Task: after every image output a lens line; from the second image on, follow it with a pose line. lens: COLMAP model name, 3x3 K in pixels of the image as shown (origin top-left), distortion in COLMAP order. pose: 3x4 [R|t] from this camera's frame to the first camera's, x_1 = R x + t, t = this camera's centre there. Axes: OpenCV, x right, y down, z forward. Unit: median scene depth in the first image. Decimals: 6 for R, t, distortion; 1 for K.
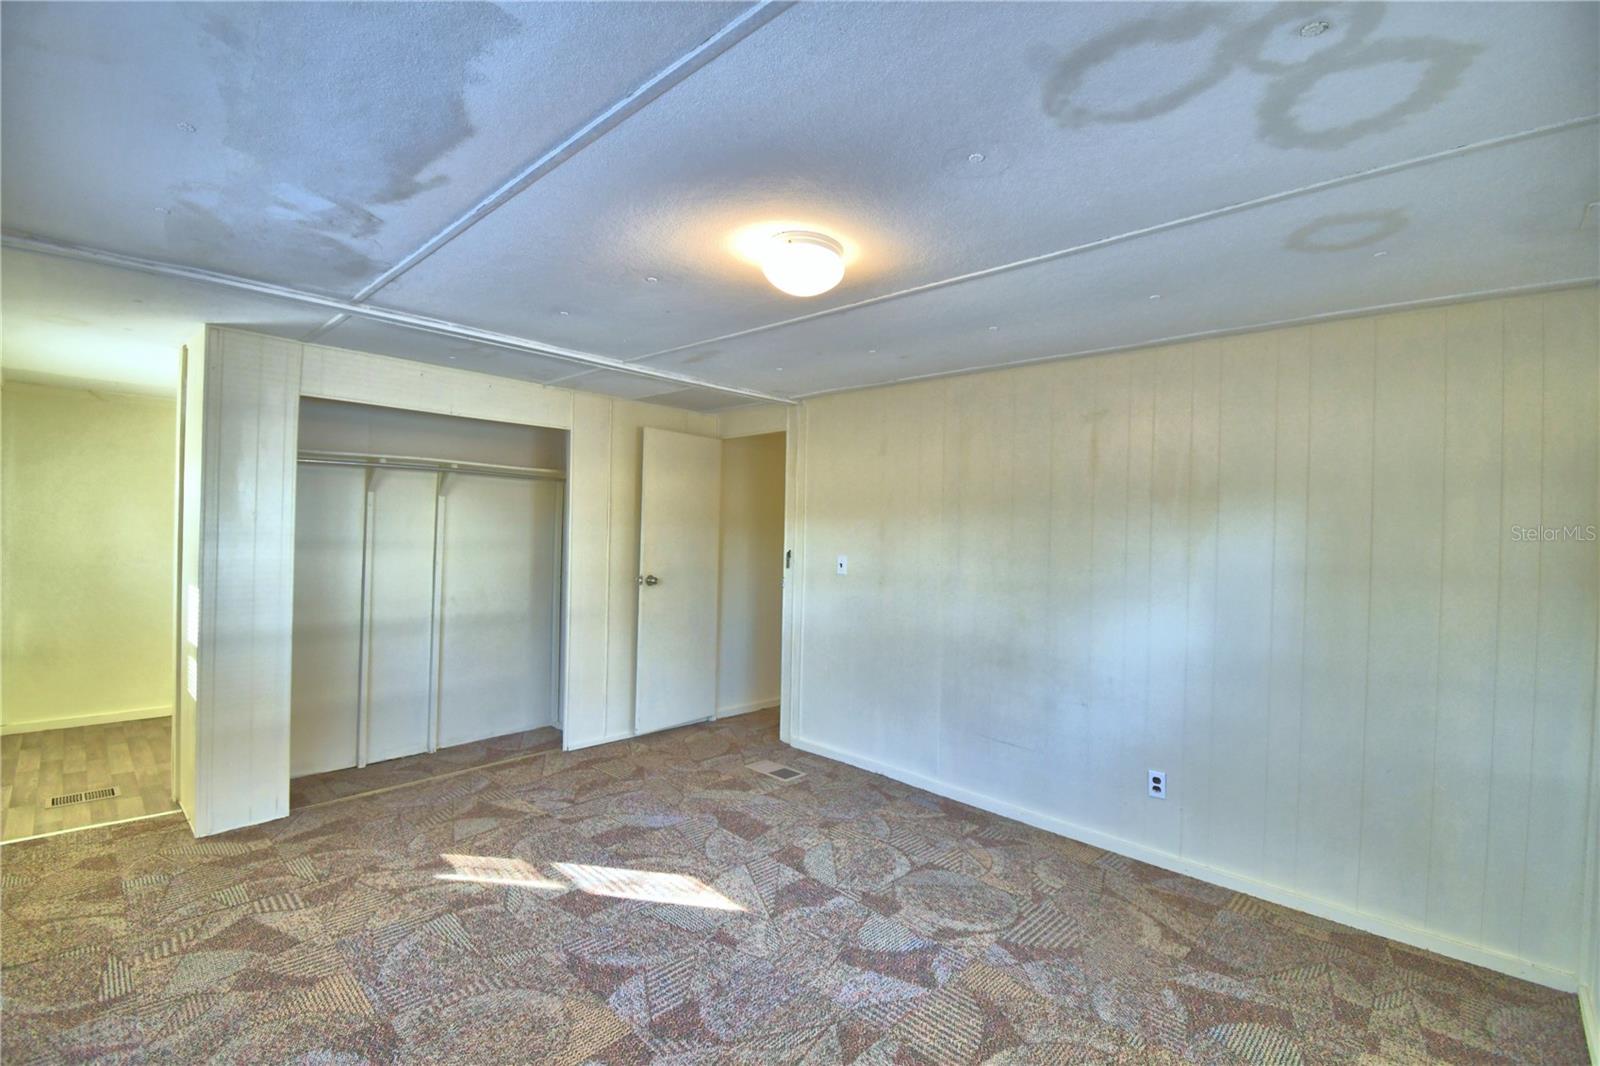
lens RADIAL K [[692.6, 0, 794.0], [0, 692.6, 529.2], [0, 0, 1]] dist [0.018008, -0.023800]
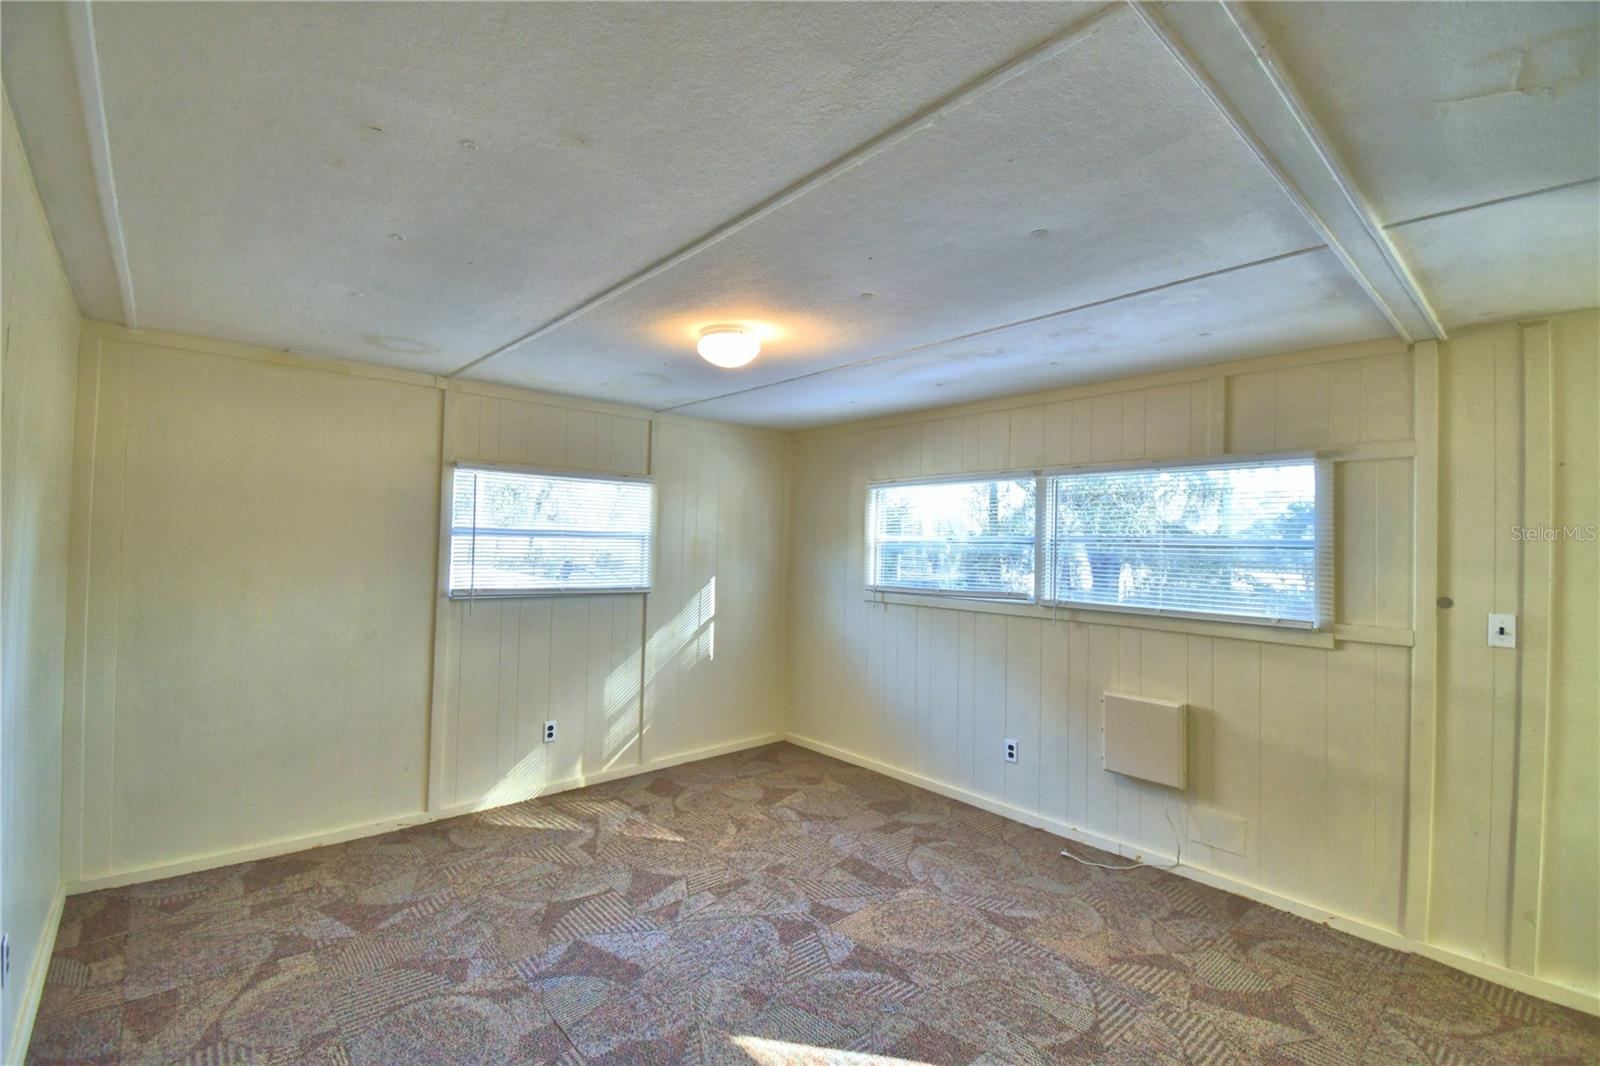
lens RADIAL K [[702.4, 0, 788.2], [0, 702.4, 530.8], [0, 0, 1]] dist [0.019012, -0.024574]
pose [[-0.994821, -0.047637, 0.089787, -0.162105], [-0.049425, 0.998619, -0.017791, -0.008697], [-0.088816, -0.022137, -0.995802, 1.597311]]
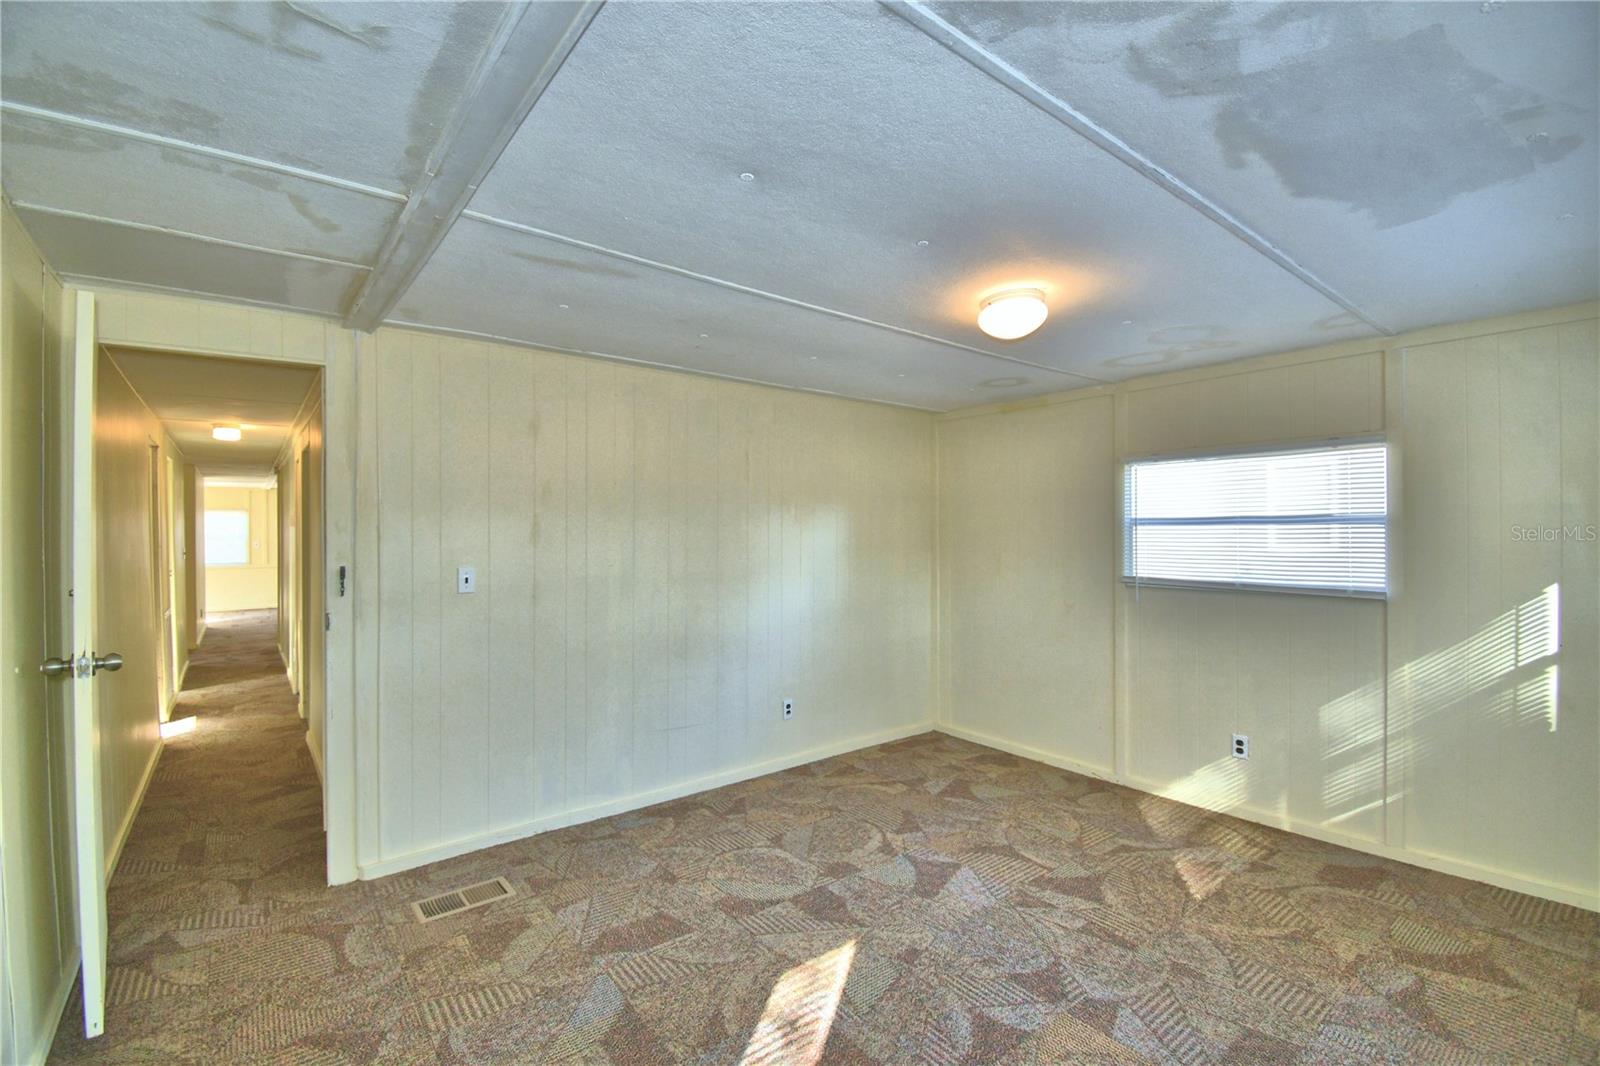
lens RADIAL K [[702.4, 0, 788.2], [0, 702.4, 530.8], [0, 0, 1]] dist [0.019012, -0.024574]
pose [[0.147529, -0.029135, 0.988629, -0.889923], [0.006052, 0.999574, 0.028554, -0.025504], [-0.989039, 0.001771, 0.147642, 0.841403]]
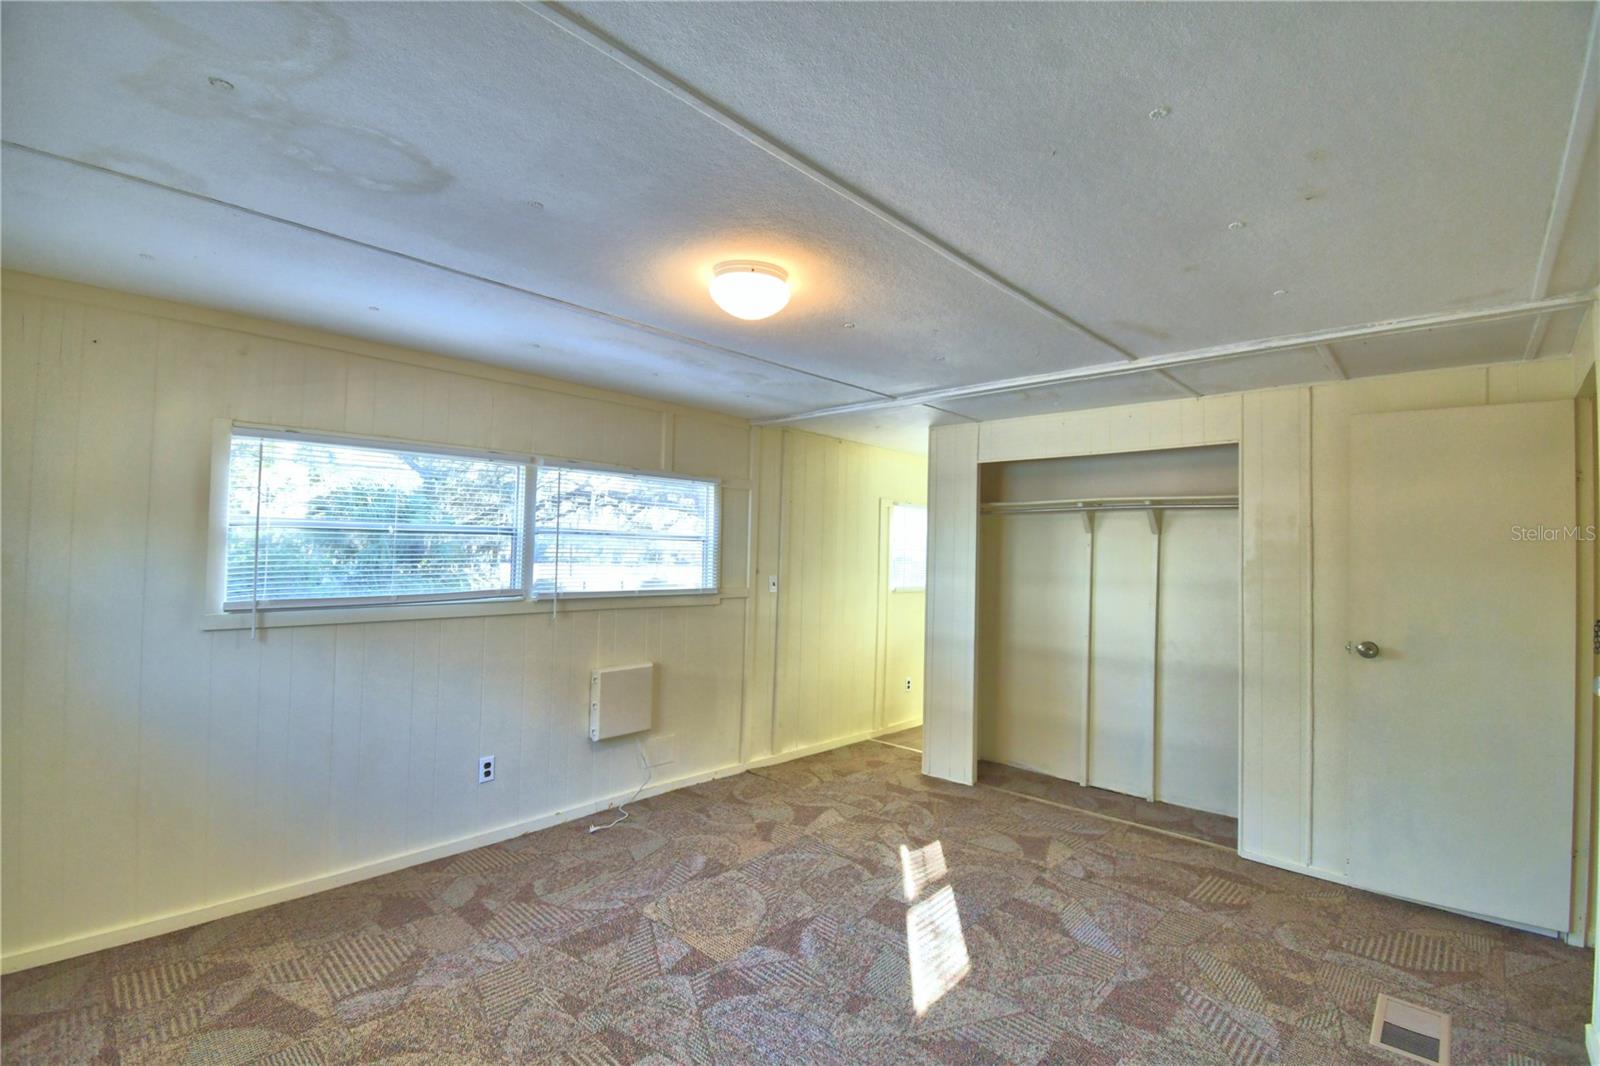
lens RADIAL K [[714.2, 0, 800.0], [0, 714.2, 533.0], [0, 0, 1]] dist [0.018664, -0.025887]
pose [[0.016169, -0.048777, -0.998679, 0.718657], [-0.021379, 0.998564, -0.049117, 0.015895], [0.999641, 0.022145, 0.015103, 0.741032]]
